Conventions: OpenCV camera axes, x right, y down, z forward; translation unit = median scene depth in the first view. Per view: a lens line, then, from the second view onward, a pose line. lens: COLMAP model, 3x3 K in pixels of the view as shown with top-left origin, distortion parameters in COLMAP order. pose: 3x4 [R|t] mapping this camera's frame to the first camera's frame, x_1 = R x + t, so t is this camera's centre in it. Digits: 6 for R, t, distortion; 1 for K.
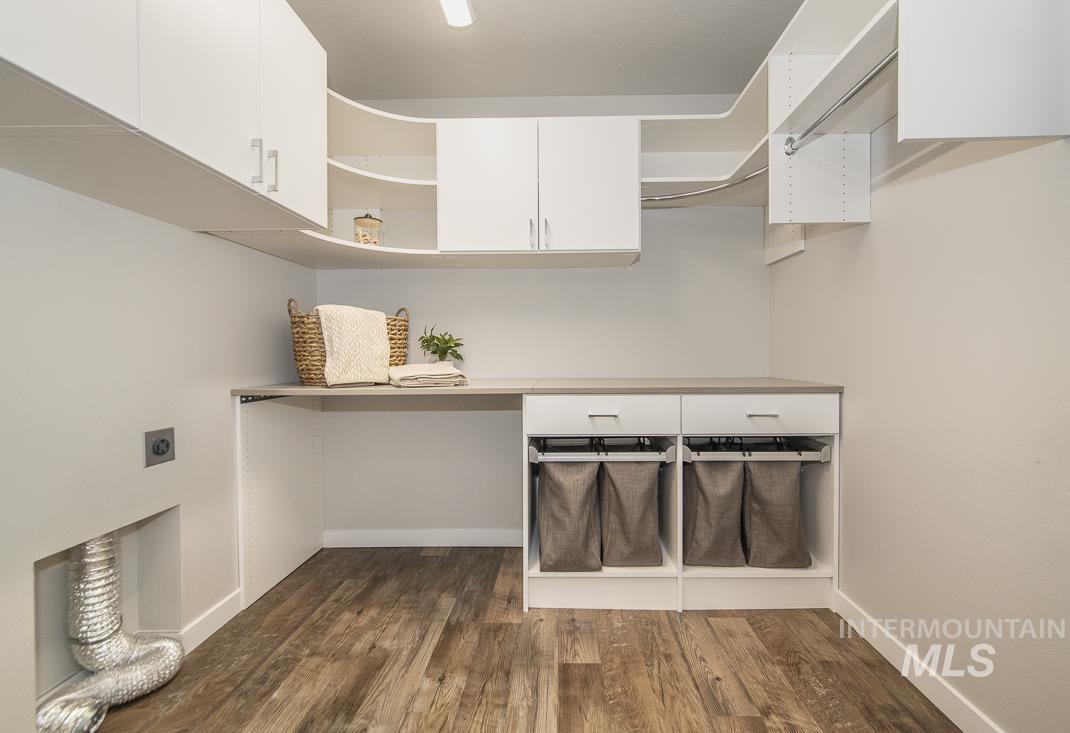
lens RADIAL K [[450.1, 0, 535.0], [0, 450.1, 366.5], [0, 0, 1]] dist [-0.001146, -0.000061]
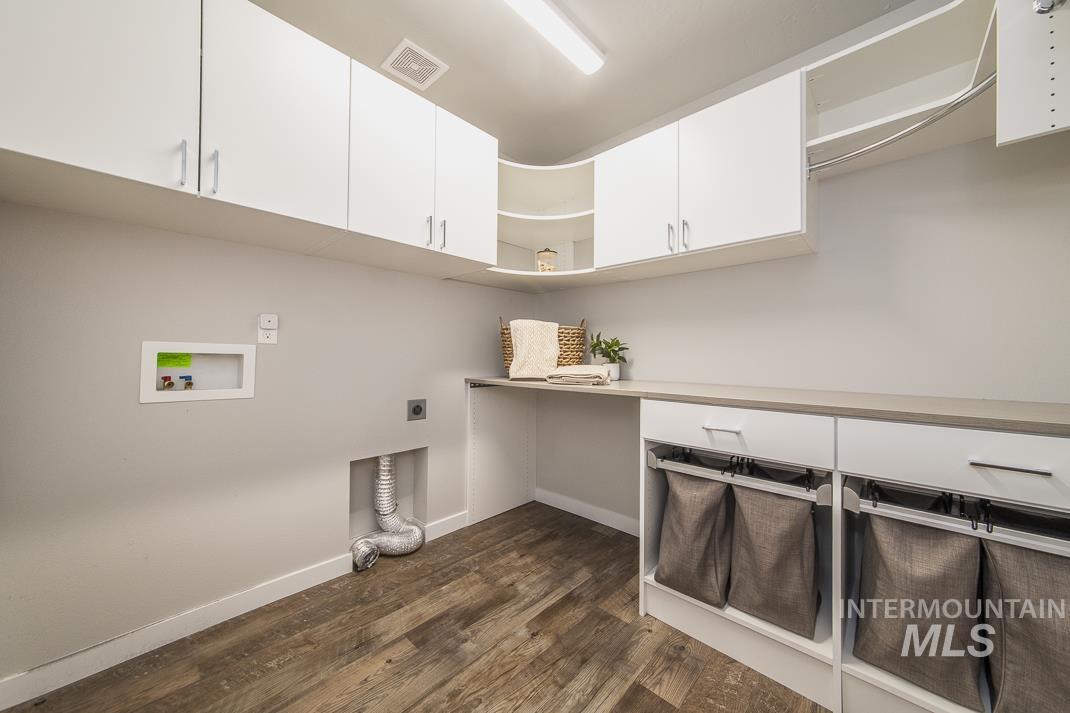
lens RADIAL K [[376.2, 0, 535.0], [0, 376.2, 356.5], [0, 0, 1]] dist [0.000498, -0.000009]
pose [[0.746665, 0.013967, -0.665054, 0.355768], [-0.032034, 0.999375, -0.014978, -0.011386], [0.664429, 0.032488, 0.746645, 0.201105]]
